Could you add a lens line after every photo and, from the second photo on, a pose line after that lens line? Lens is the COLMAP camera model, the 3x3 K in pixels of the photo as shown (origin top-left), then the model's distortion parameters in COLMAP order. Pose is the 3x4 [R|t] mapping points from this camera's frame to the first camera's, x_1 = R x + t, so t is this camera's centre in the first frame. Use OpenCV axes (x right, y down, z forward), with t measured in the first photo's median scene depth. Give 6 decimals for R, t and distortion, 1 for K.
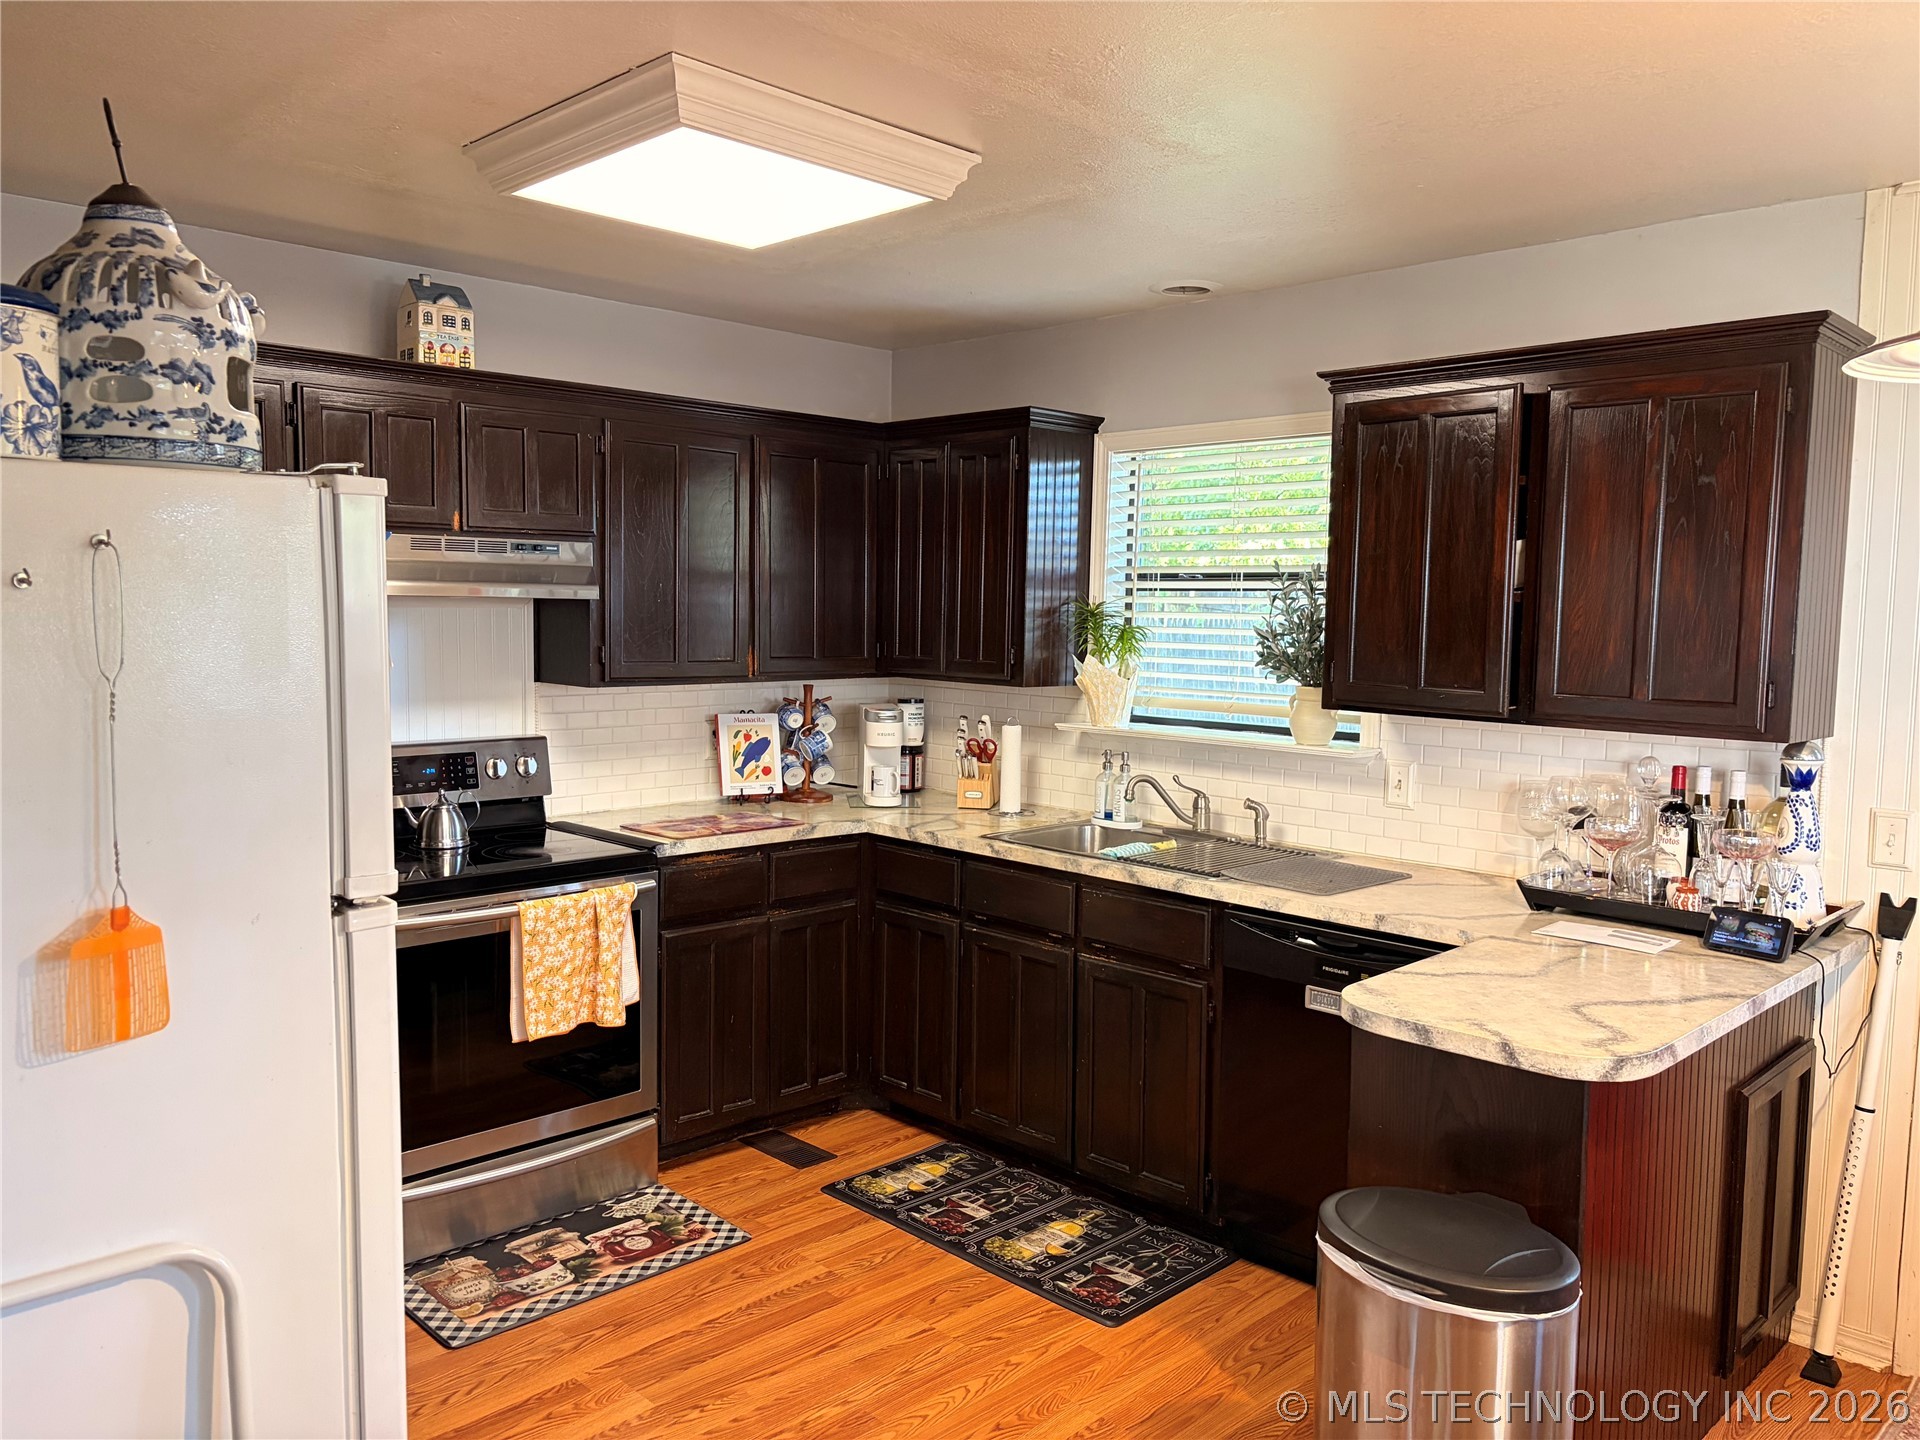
lens RADIAL K [[1454.2, 0, 960.0], [0, 1454.2, 720.0], [0, 0, 1]] dist [0.119684, -0.326414]
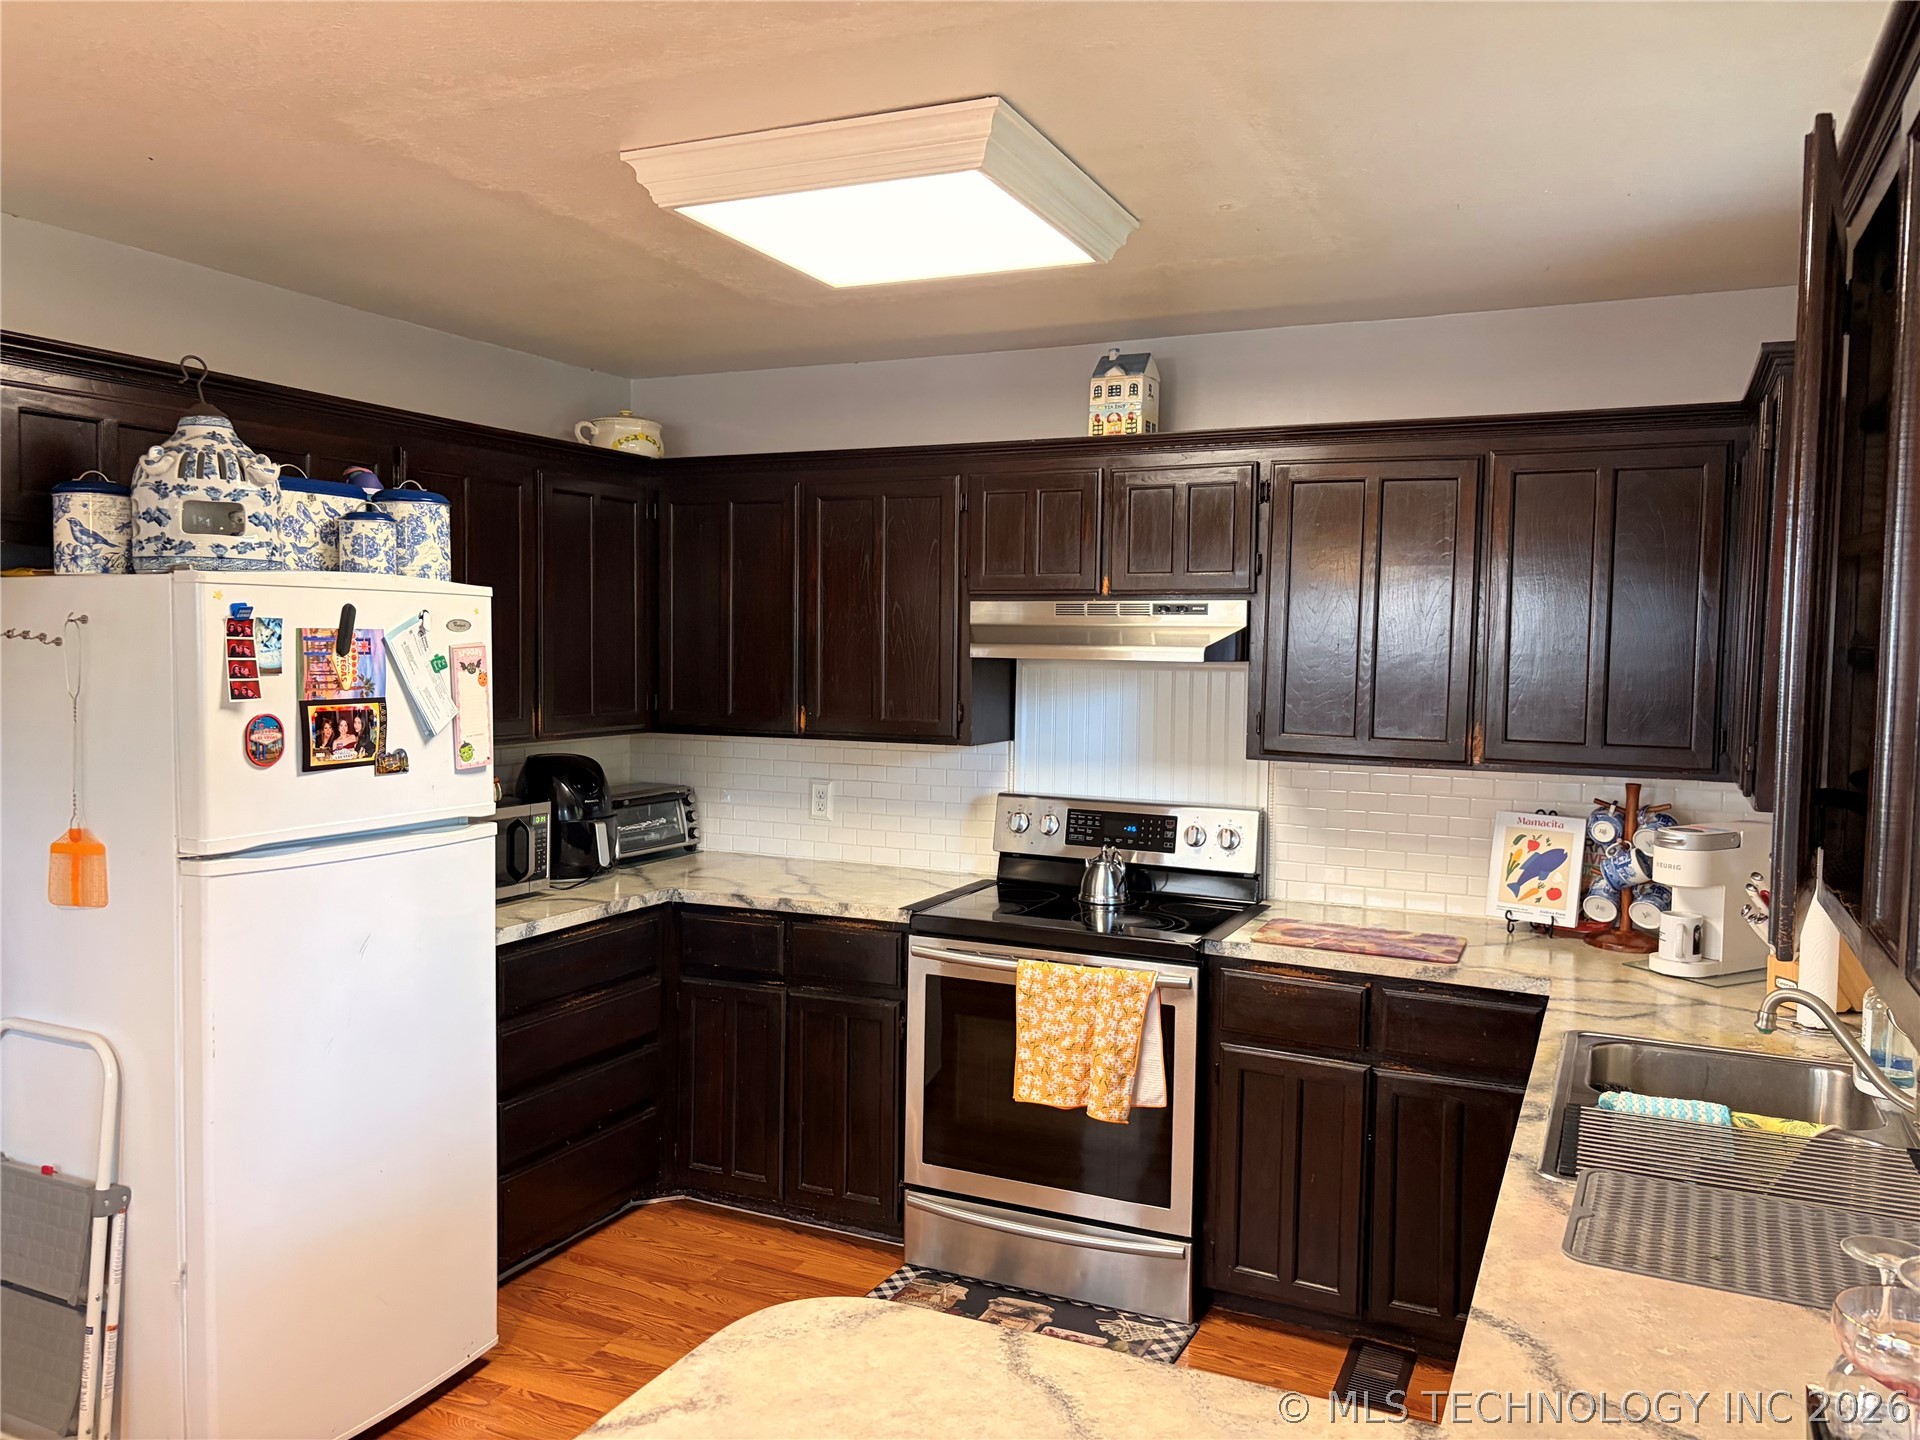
lens RADIAL K [[1454.2, 0, 960.0], [0, 1454.2, 720.0], [0, 0, 1]] dist [0.119684, -0.326414]
pose [[0.337669, 0.041082, -0.940368, 0.585437], [-0.086211, 0.996198, 0.012564, -0.046104], [0.937308, 0.076828, 0.339927, 0.569703]]
